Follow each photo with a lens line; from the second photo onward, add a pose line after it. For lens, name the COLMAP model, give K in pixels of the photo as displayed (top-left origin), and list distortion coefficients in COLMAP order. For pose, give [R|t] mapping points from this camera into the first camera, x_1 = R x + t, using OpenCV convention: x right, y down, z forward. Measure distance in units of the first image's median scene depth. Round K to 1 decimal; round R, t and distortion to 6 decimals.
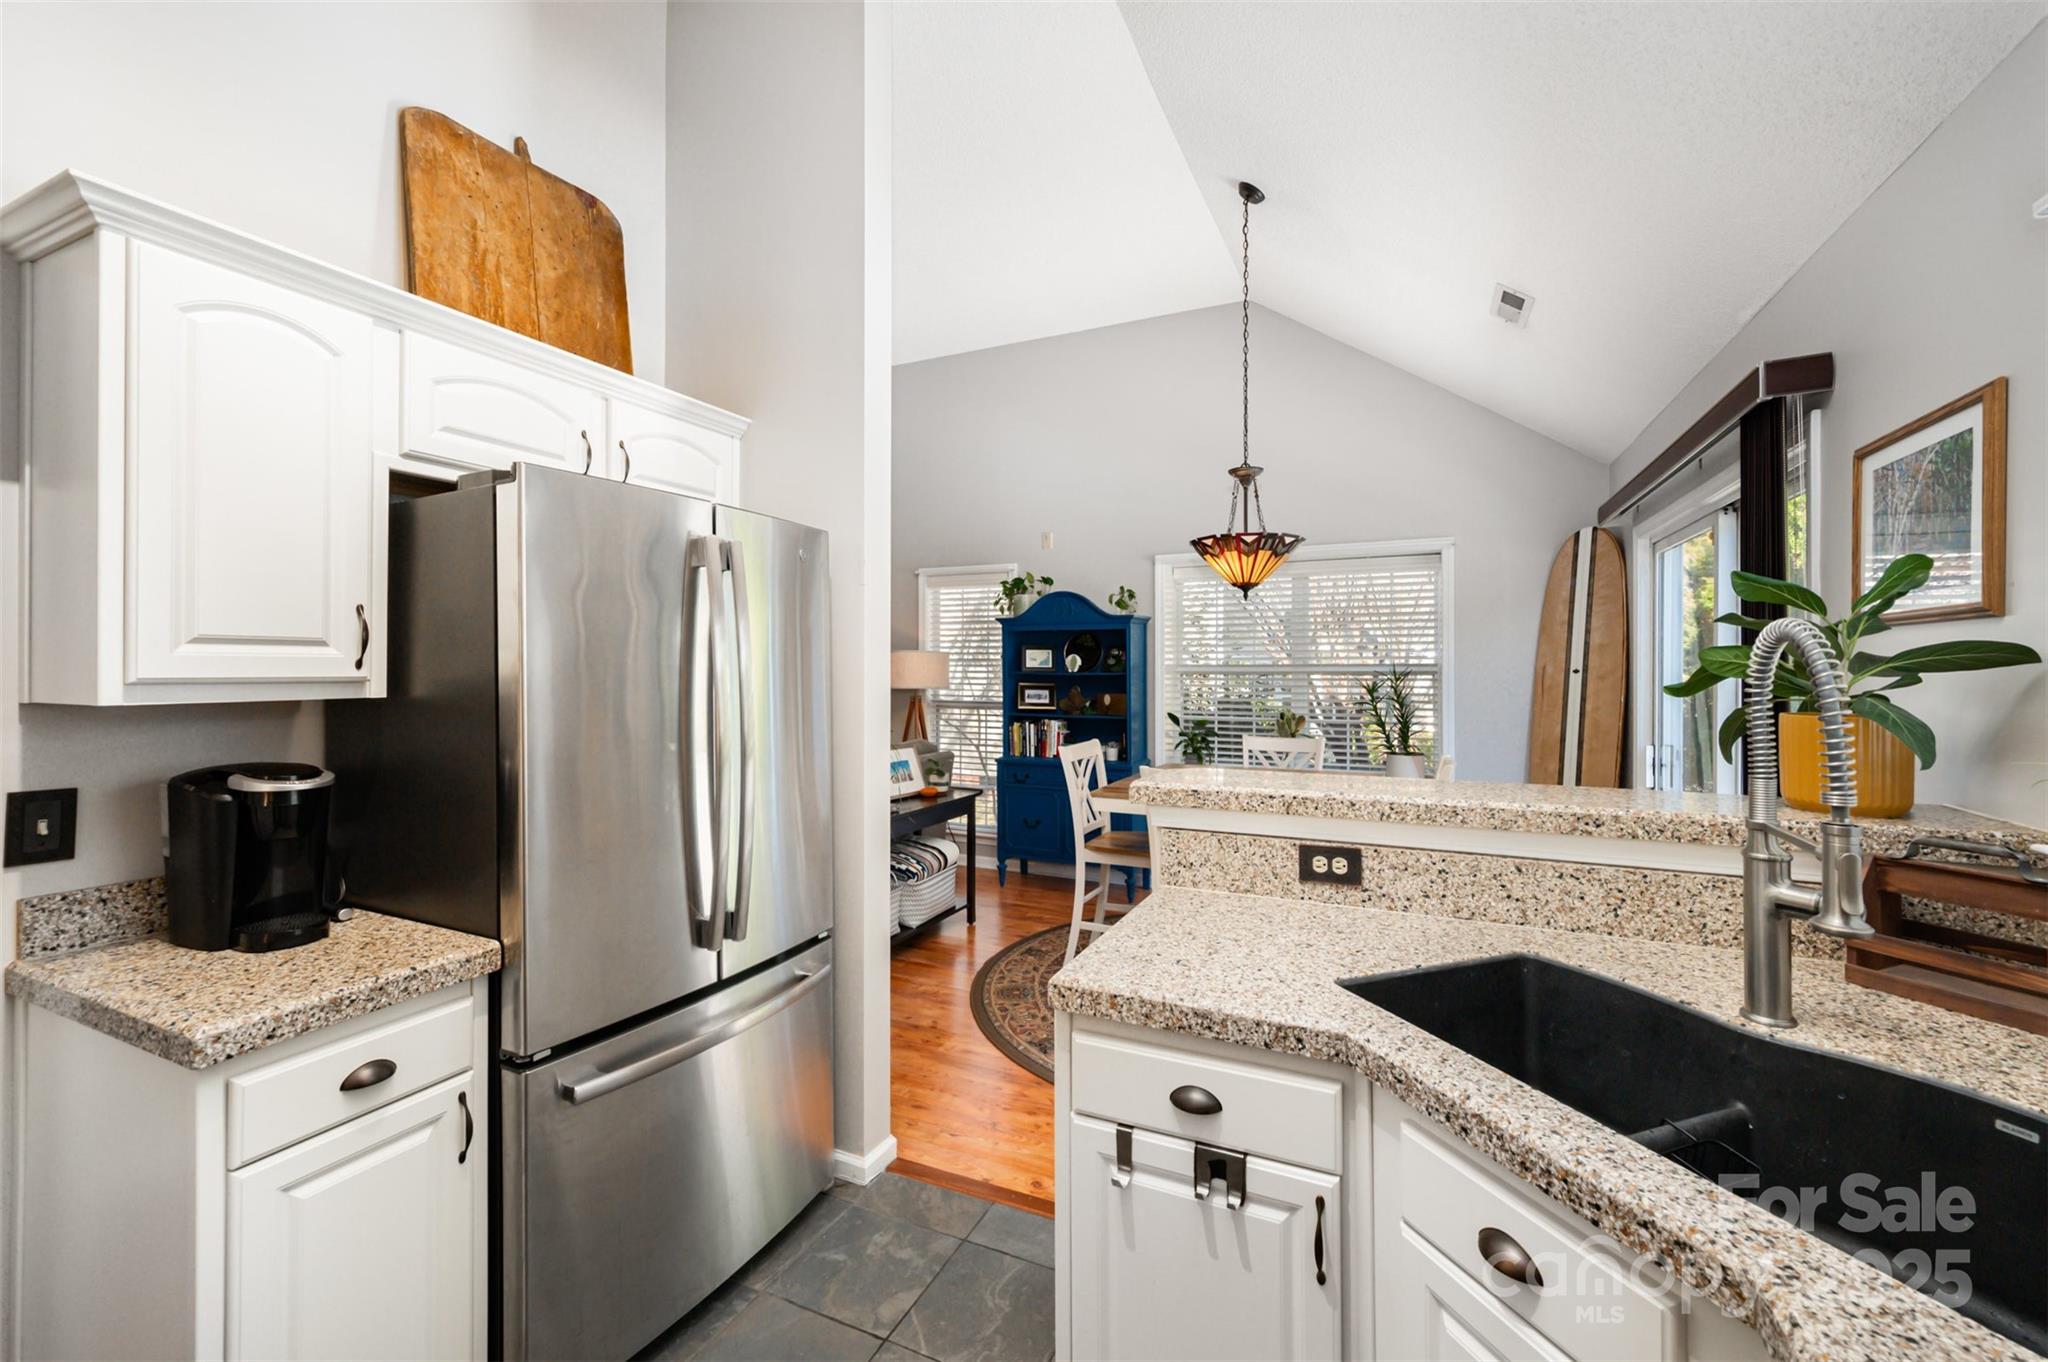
lens RADIAL K [[830.9, 0, 1029.9], [0, 830.9, 659.0], [0, 0, 1]] dist [-0.000763, -0.000181]
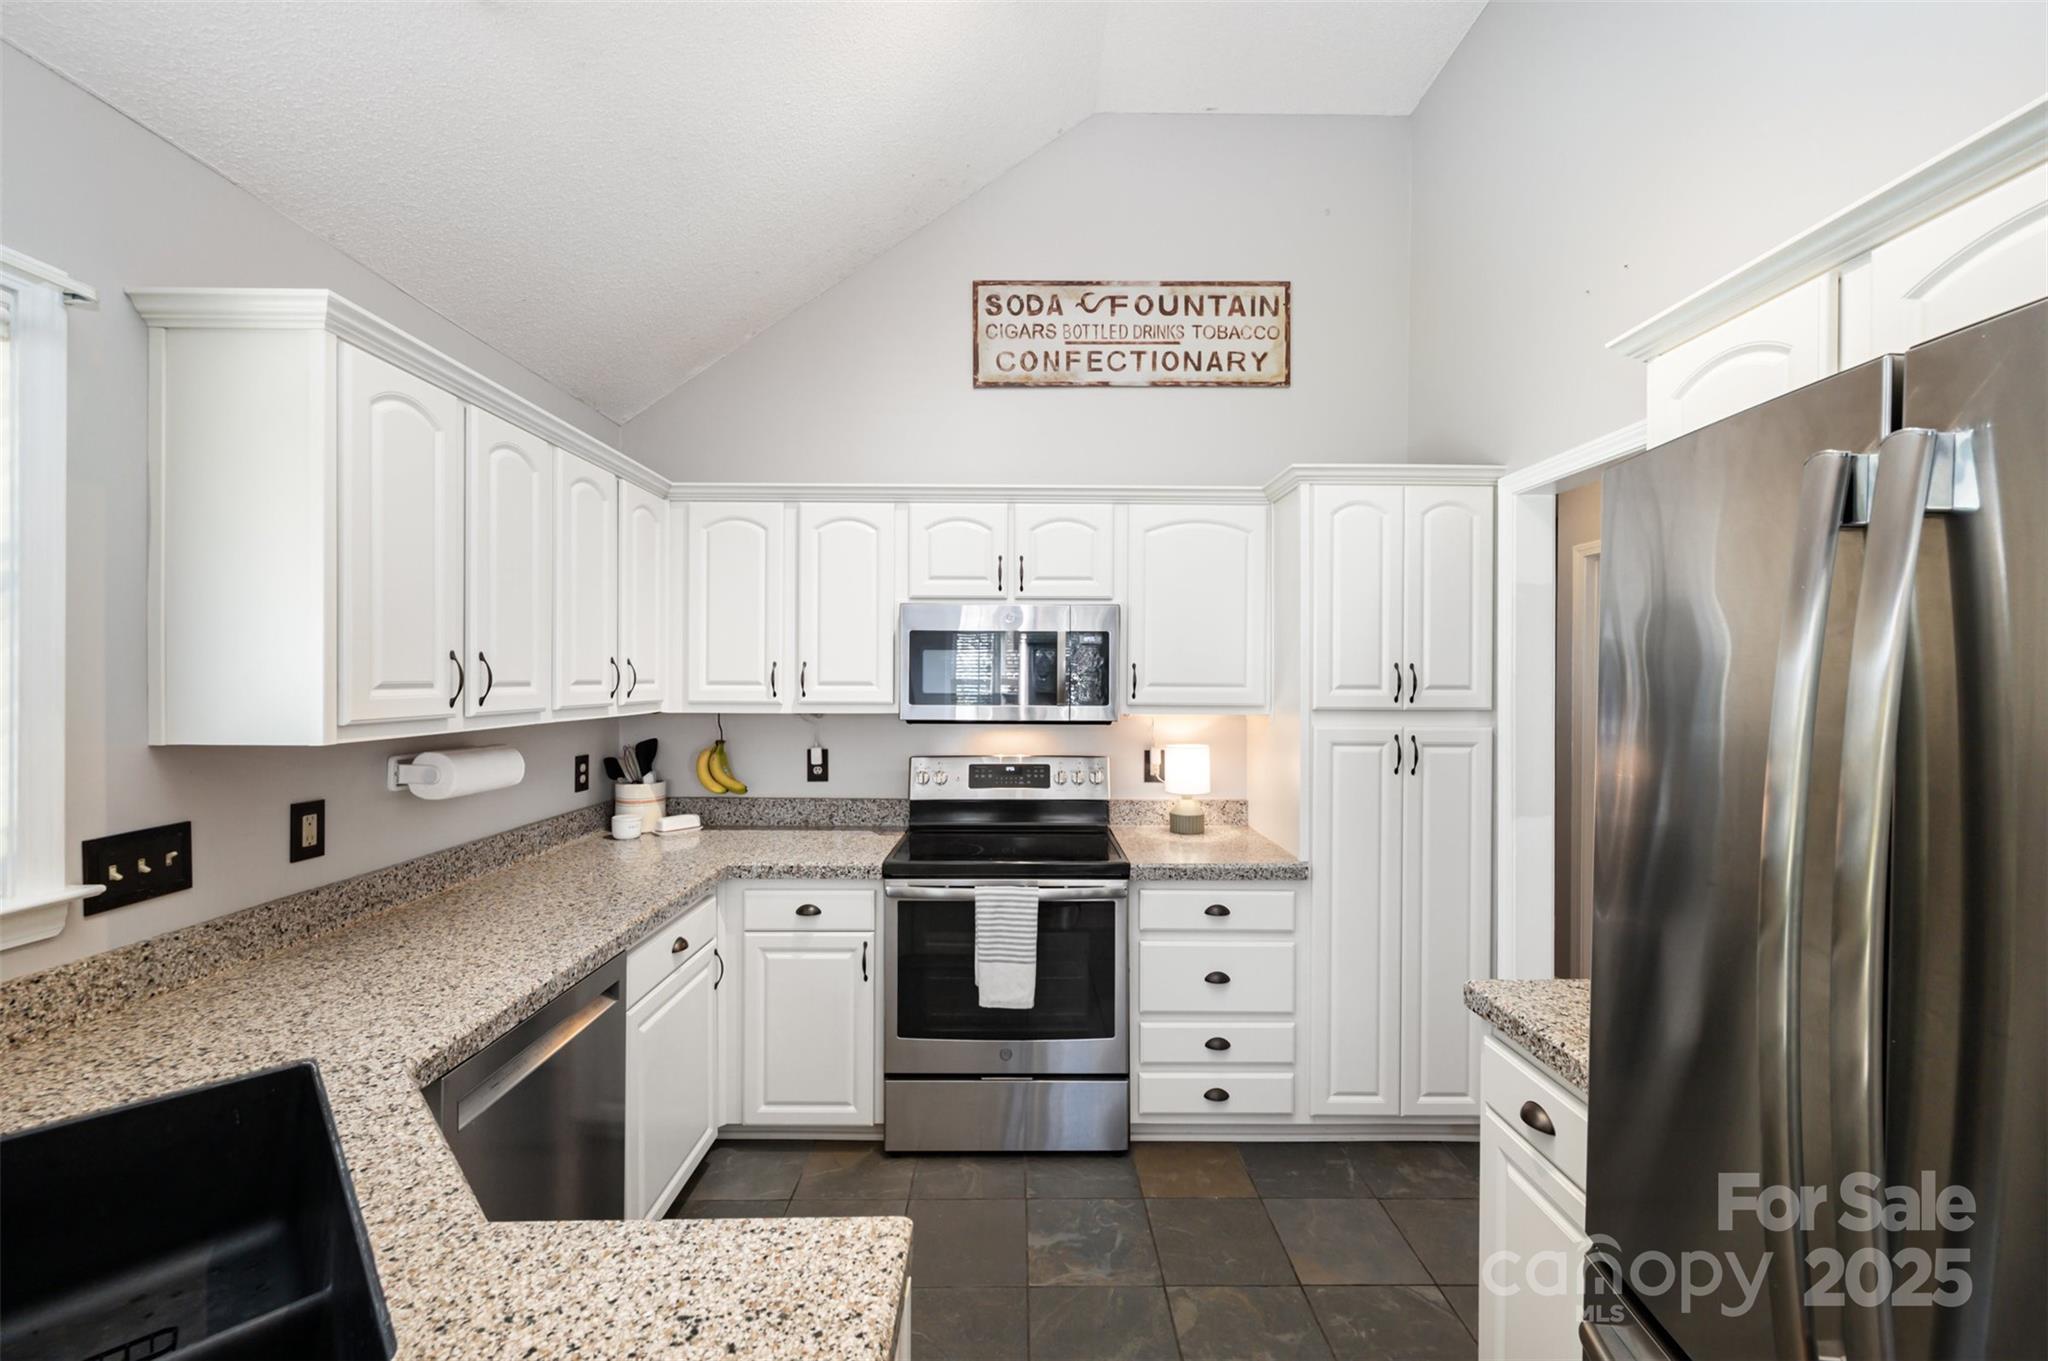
lens RADIAL K [[820.4, 0, 1024.0], [0, 820.4, 680.5], [0, 0, 1]] dist [0.001305, -0.000092]
pose [[-0.903600, -0.002109, -0.428373, 0.178955], [-0.002627, 0.999996, 0.000617, -0.035170], [0.428370, 0.001683, -0.903602, 1.298117]]
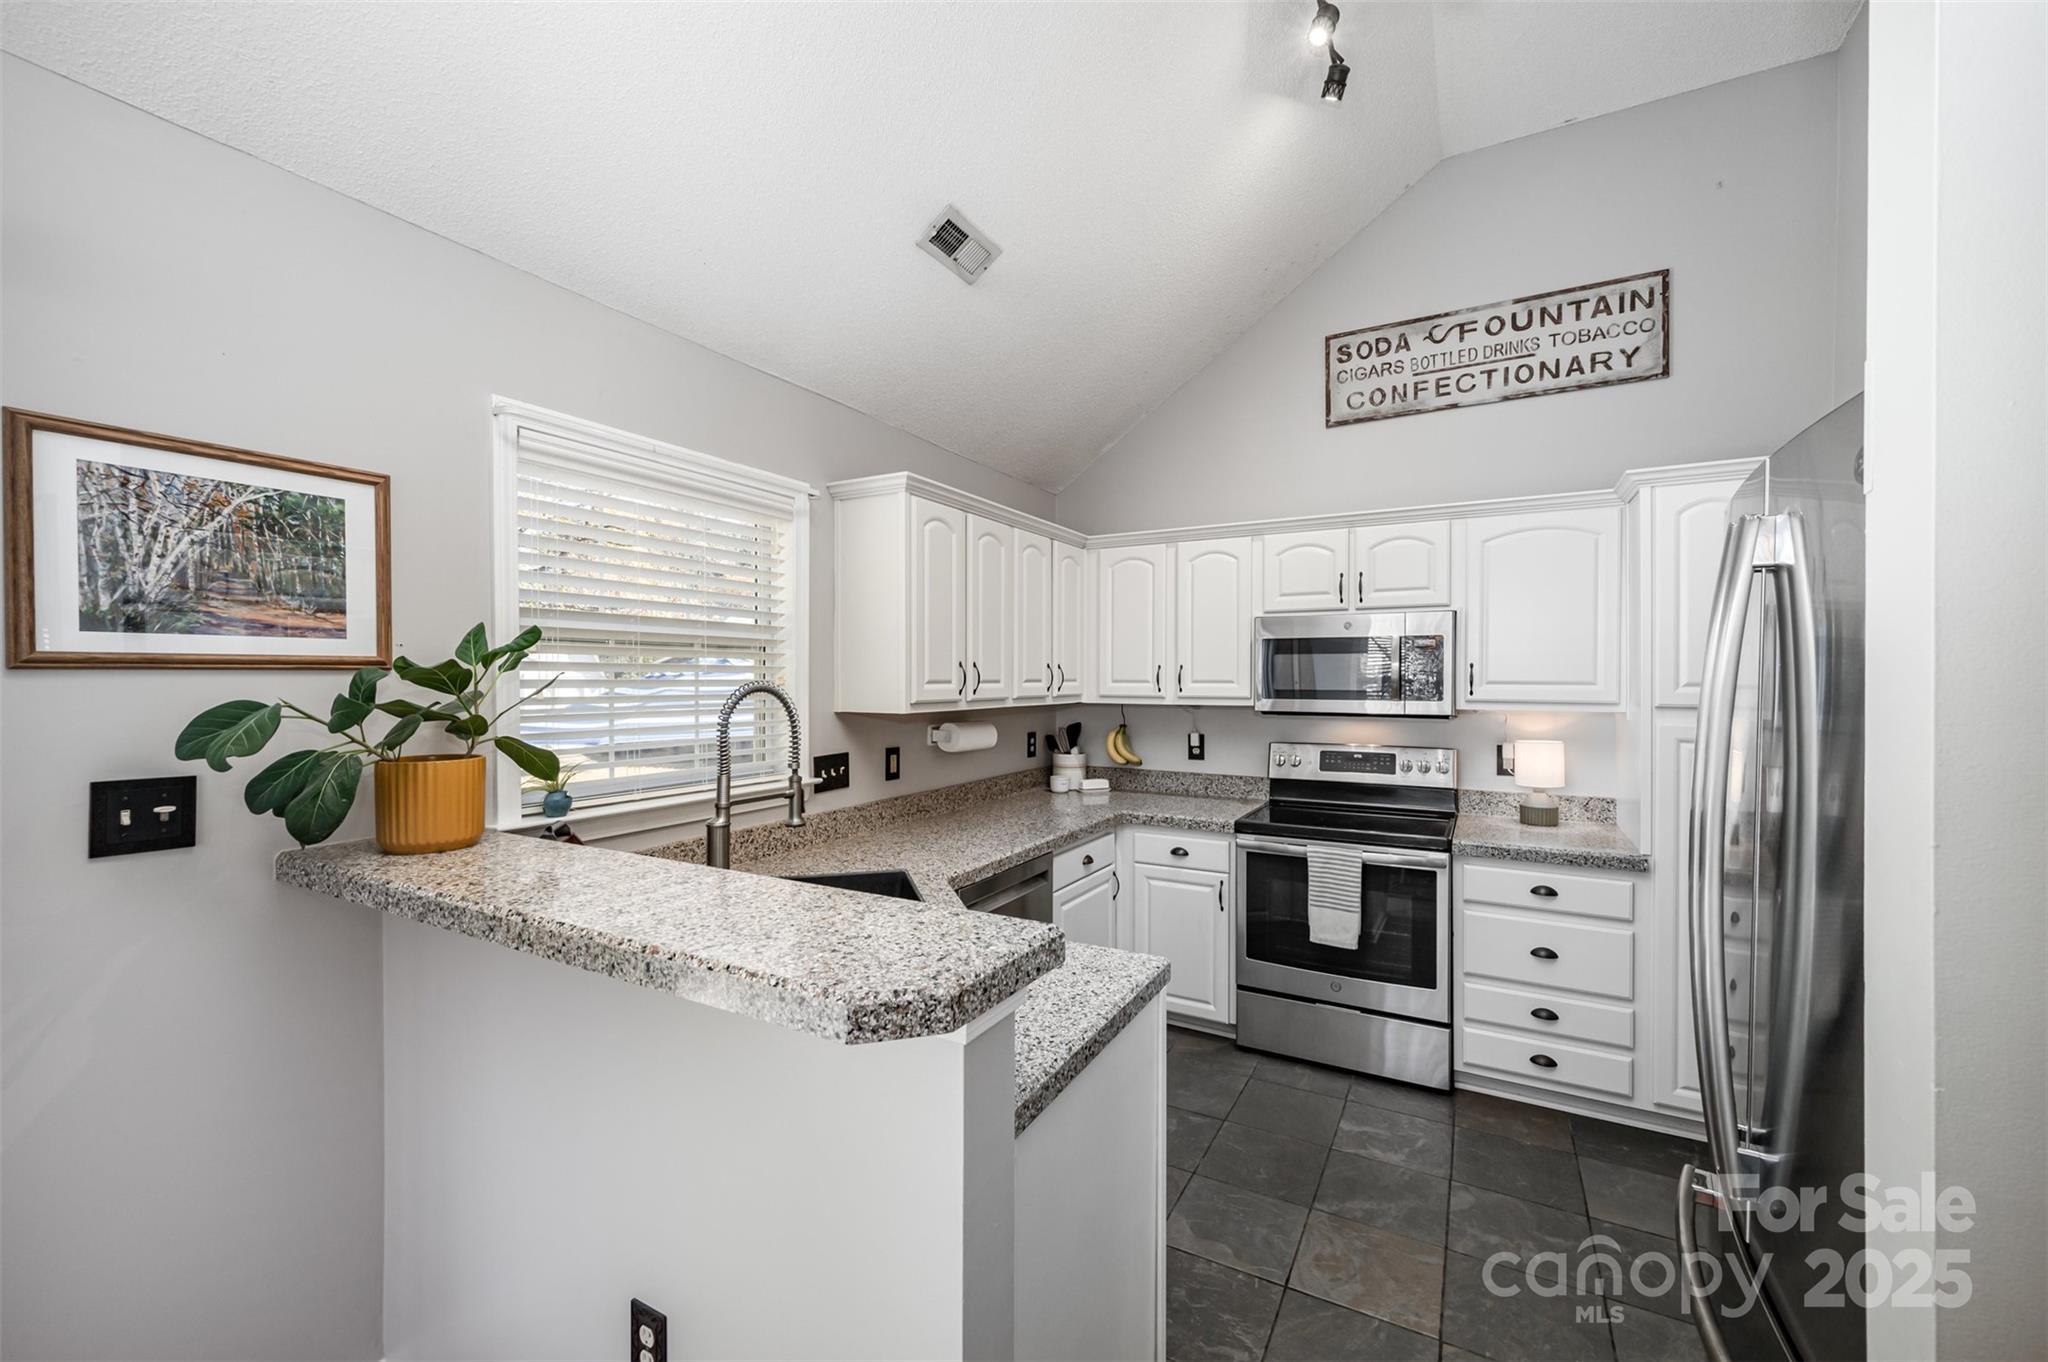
lens RADIAL K [[820.4, 0, 1024.0], [0, 820.4, 681.0], [0, 0, 1]] dist [0.001305, -0.000092]
pose [[-0.997340, -0.001284, 0.072882, 0.123535], [-0.001174, 0.999998, 0.001557, -0.031343], [-0.072884, 0.001467, -0.997339, 1.794239]]
